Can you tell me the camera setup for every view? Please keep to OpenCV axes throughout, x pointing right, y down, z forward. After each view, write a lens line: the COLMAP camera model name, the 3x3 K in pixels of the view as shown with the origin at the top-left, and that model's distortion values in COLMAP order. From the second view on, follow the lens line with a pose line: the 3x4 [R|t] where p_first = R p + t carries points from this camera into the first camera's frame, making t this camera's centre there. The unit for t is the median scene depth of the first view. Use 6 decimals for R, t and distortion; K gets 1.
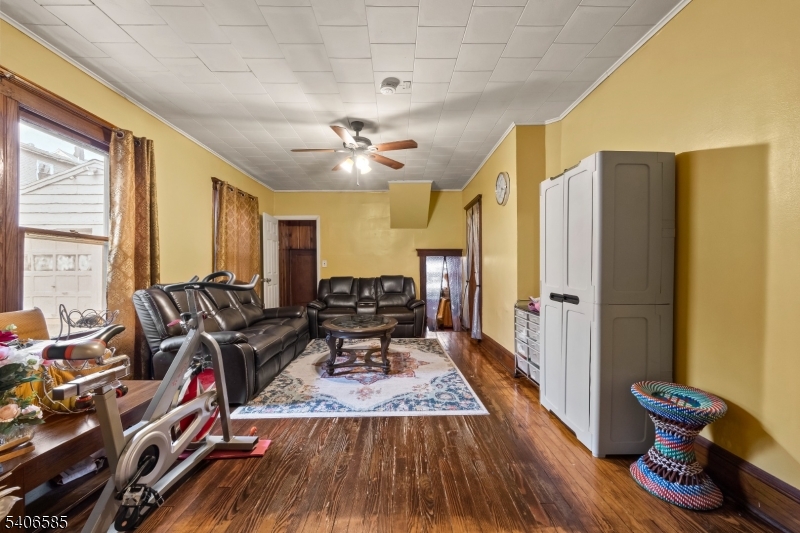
lens RADIAL K [[319.4, 0, 395.8], [0, 319.4, 270.8], [0, 0, 1]] dist [-0.001825, 0.000717]
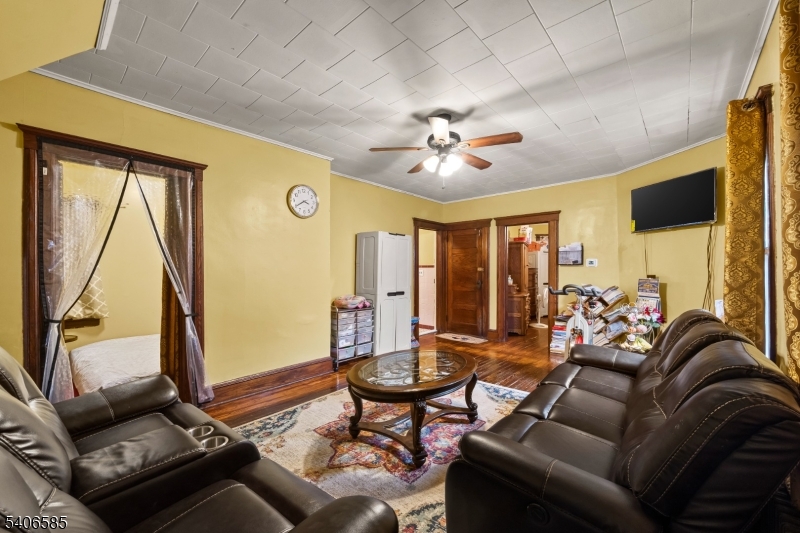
lens RADIAL K [[319.4, 0, 394.6], [0, 319.4, 264.9], [0, 0, 1]] dist [-0.001825, 0.000717]
pose [[-0.738935, 0.001852, 0.673774, -0.754813], [-0.002504, 0.999982, -0.005495, -0.077800], [-0.673772, -0.005747, -0.738917, 2.177141]]
